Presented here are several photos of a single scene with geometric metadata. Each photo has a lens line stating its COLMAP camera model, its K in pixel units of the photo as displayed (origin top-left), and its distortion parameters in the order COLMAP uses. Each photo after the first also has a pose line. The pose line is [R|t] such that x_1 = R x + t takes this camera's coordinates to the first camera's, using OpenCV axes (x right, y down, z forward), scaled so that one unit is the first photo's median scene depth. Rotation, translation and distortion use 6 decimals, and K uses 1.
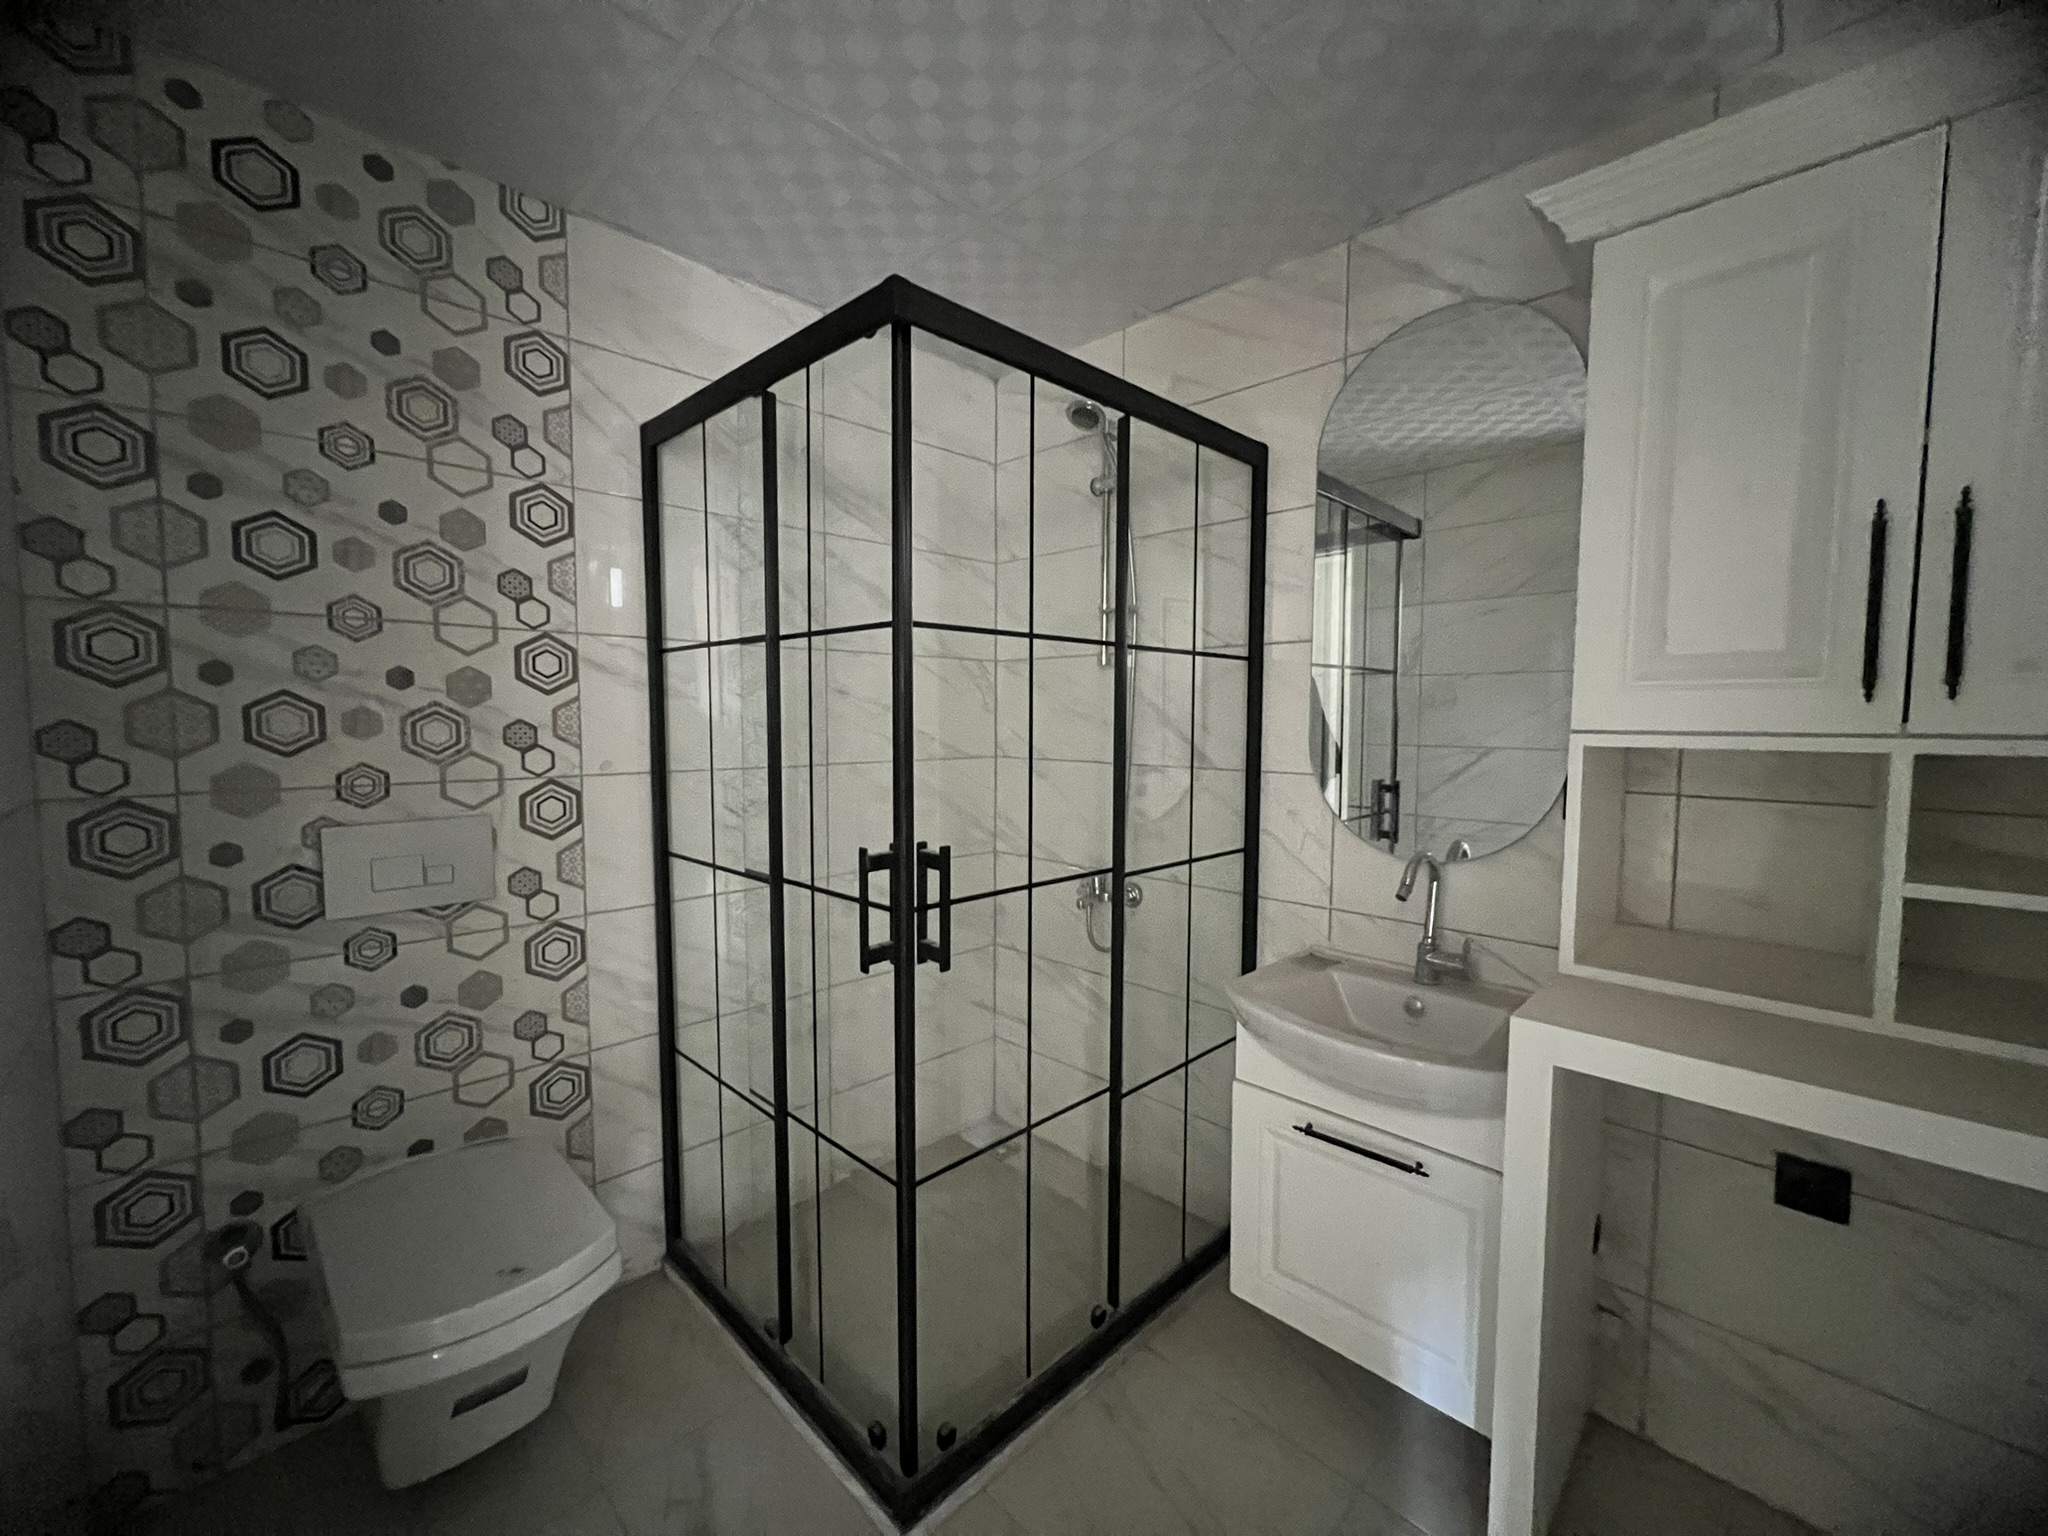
lens RADIAL K [[818.5, 0, 1024.4], [0, 818.5, 767.6], [0, 0, 1]] dist [-0.000034, -0.000314]
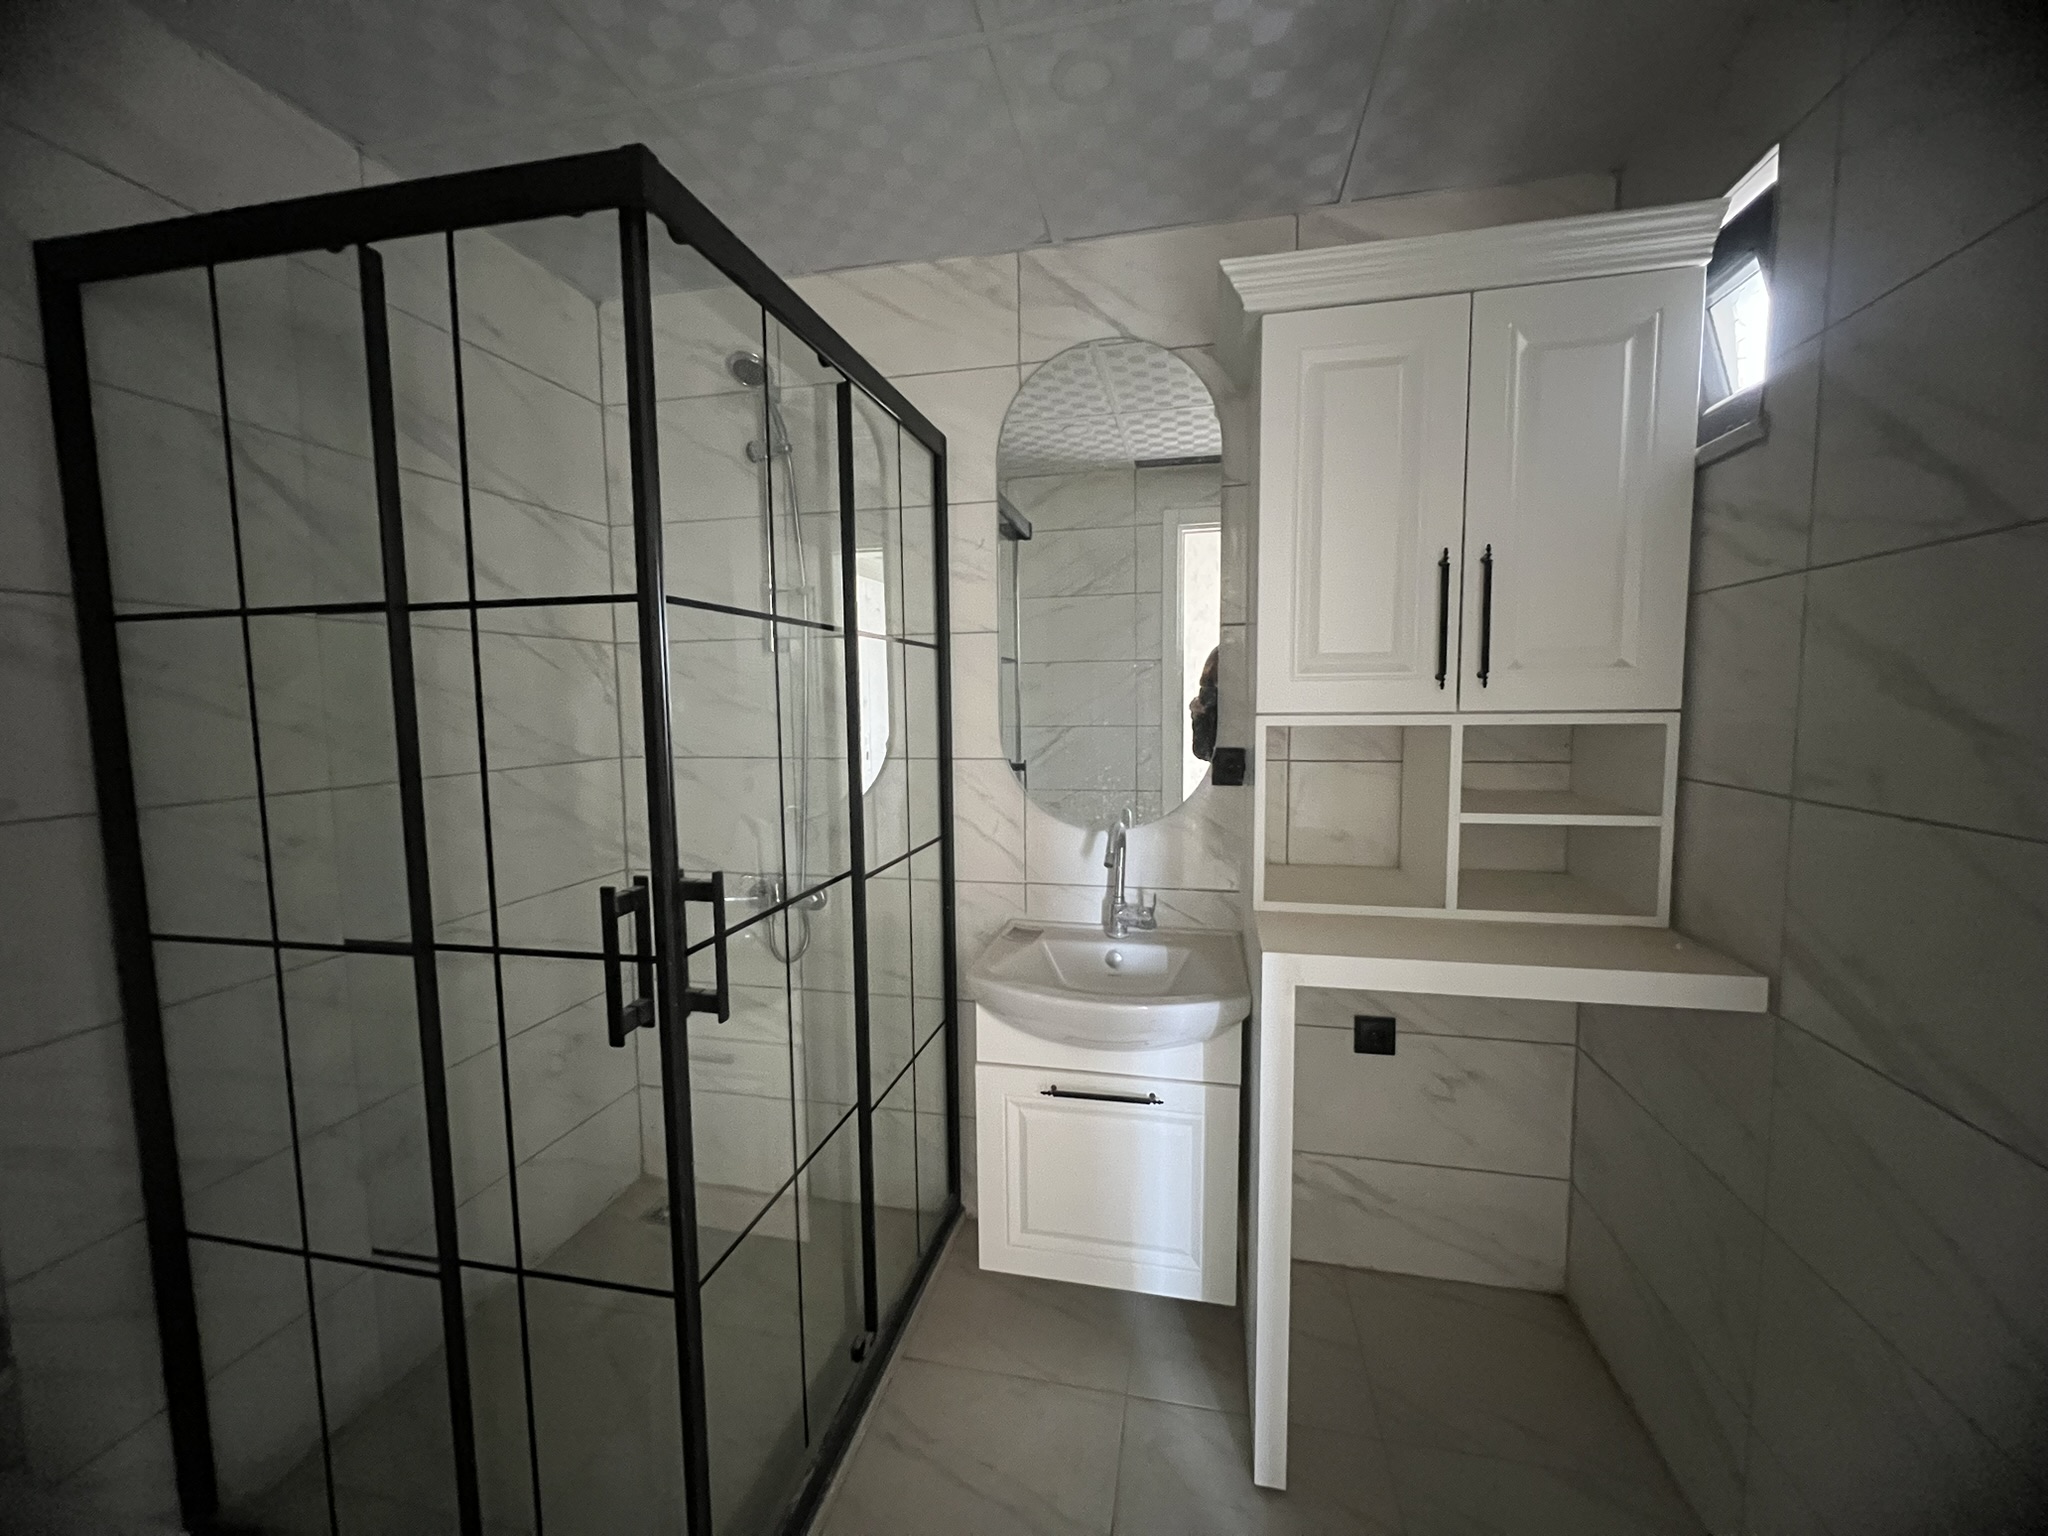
lens RADIAL K [[818.5, 0, 1027.4], [0, 818.5, 767.6], [0, 0, 1]] dist [-0.000034, -0.000314]
pose [[0.844974, -0.059309, 0.531508, -0.230416], [0.048747, 0.998236, 0.033894, -0.018726], [-0.532581, -0.002730, 0.846375, 0.116577]]
